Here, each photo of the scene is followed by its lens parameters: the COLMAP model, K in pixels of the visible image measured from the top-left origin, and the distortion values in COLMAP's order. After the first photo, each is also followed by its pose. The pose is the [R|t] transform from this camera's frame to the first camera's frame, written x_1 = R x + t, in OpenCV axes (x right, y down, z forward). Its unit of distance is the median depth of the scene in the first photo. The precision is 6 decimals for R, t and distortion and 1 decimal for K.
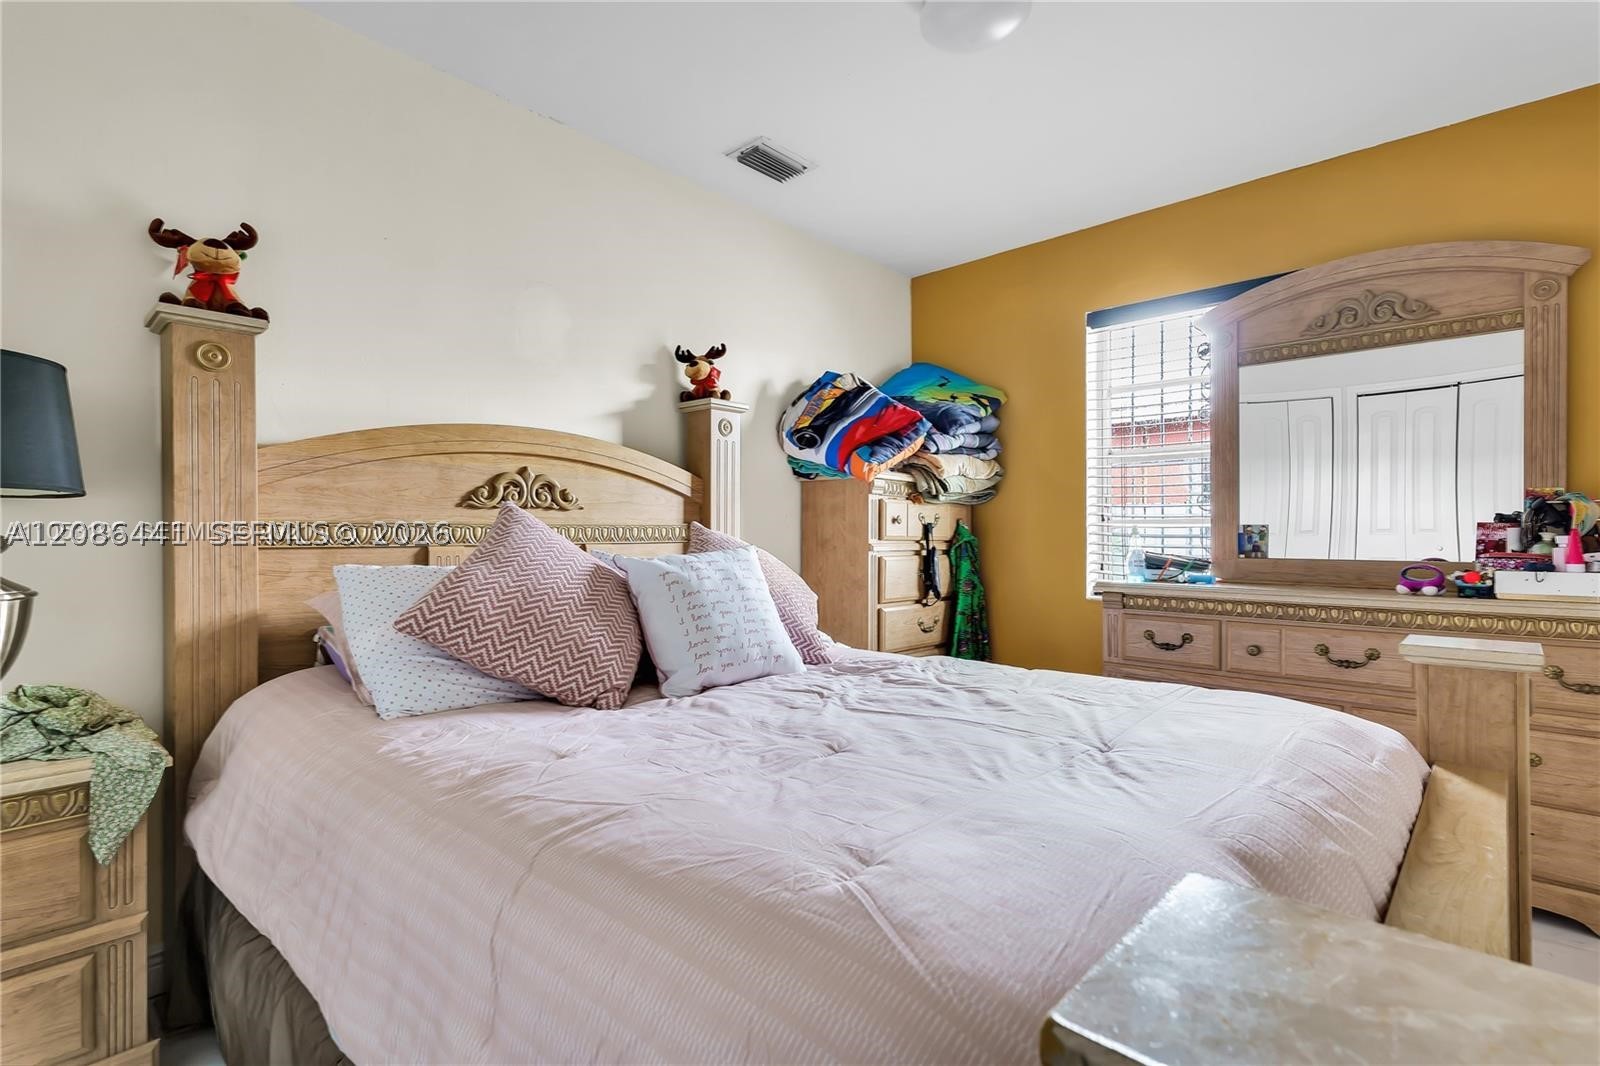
lens RADIAL K [[774.6, 0, 800.0], [0, 774.6, 533.0], [0, 0, 1]] dist [0.019622, 0.000091]
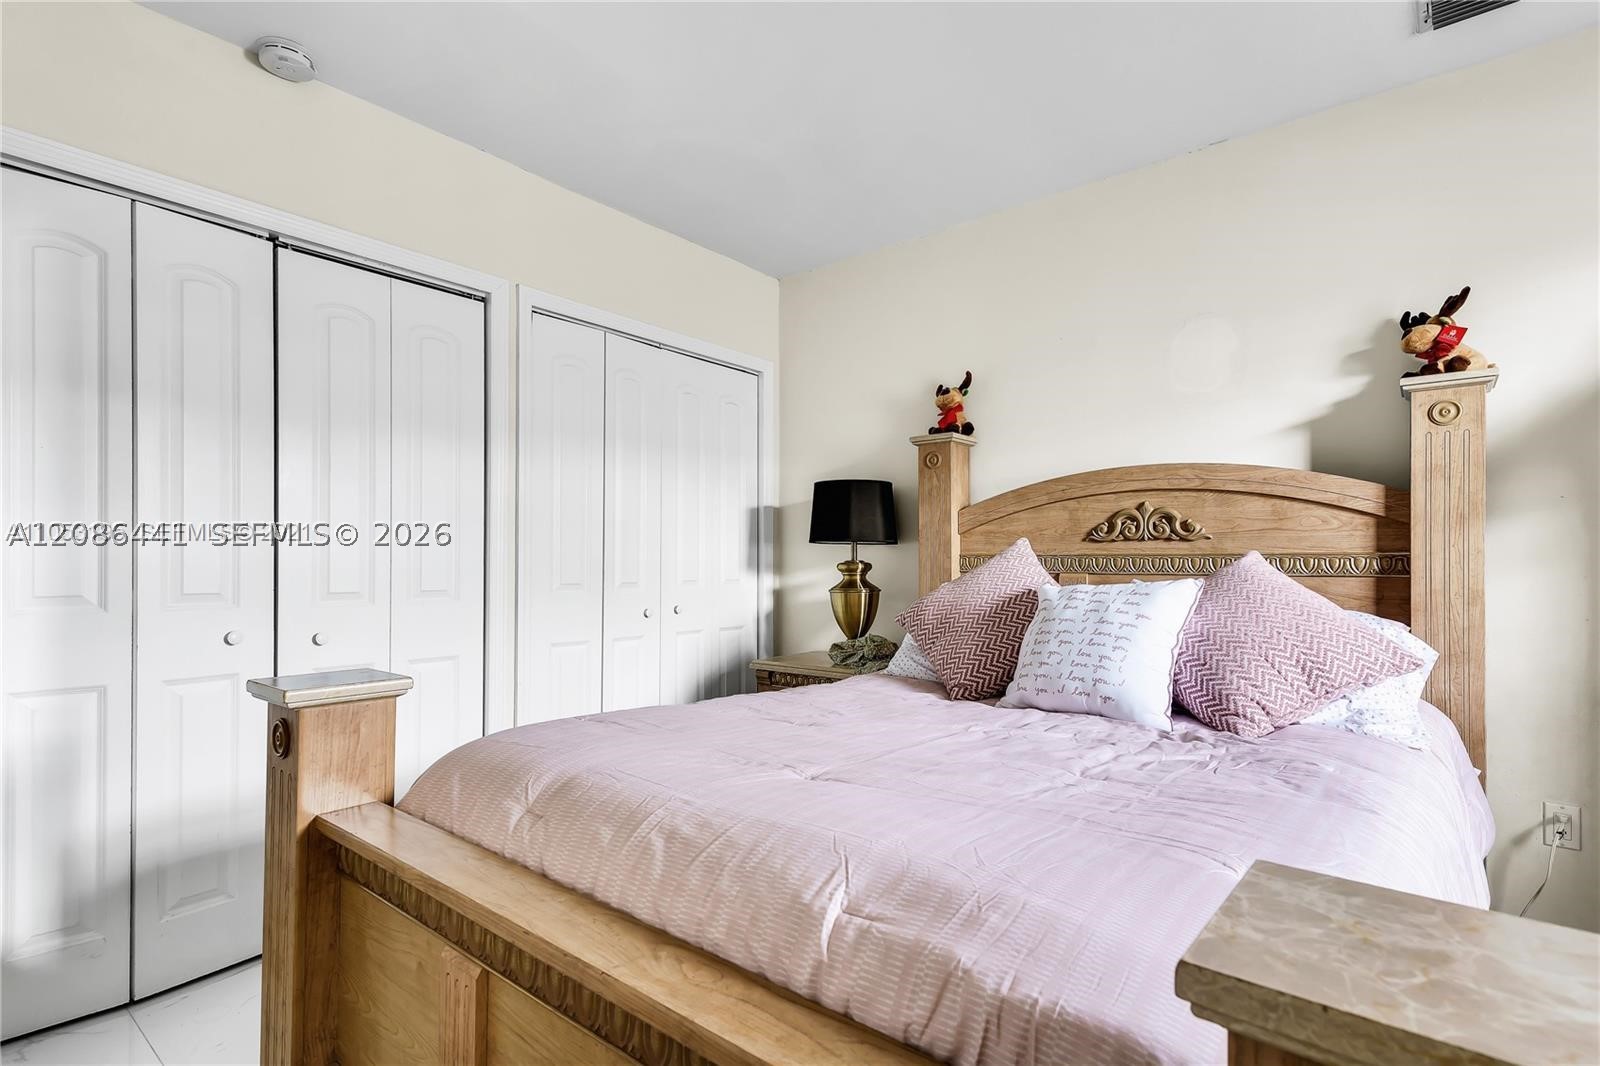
lens RADIAL K [[785.1, 0, 800.0], [0, 785.1, 562.7], [0, 0, 1]] dist [0.039535, 0.000135]
pose [[0.034488, 0.004399, -0.999395, 0.736450], [-0.002840, 0.999987, 0.004304, -0.004167], [0.999401, 0.002690, 0.034501, 0.490953]]
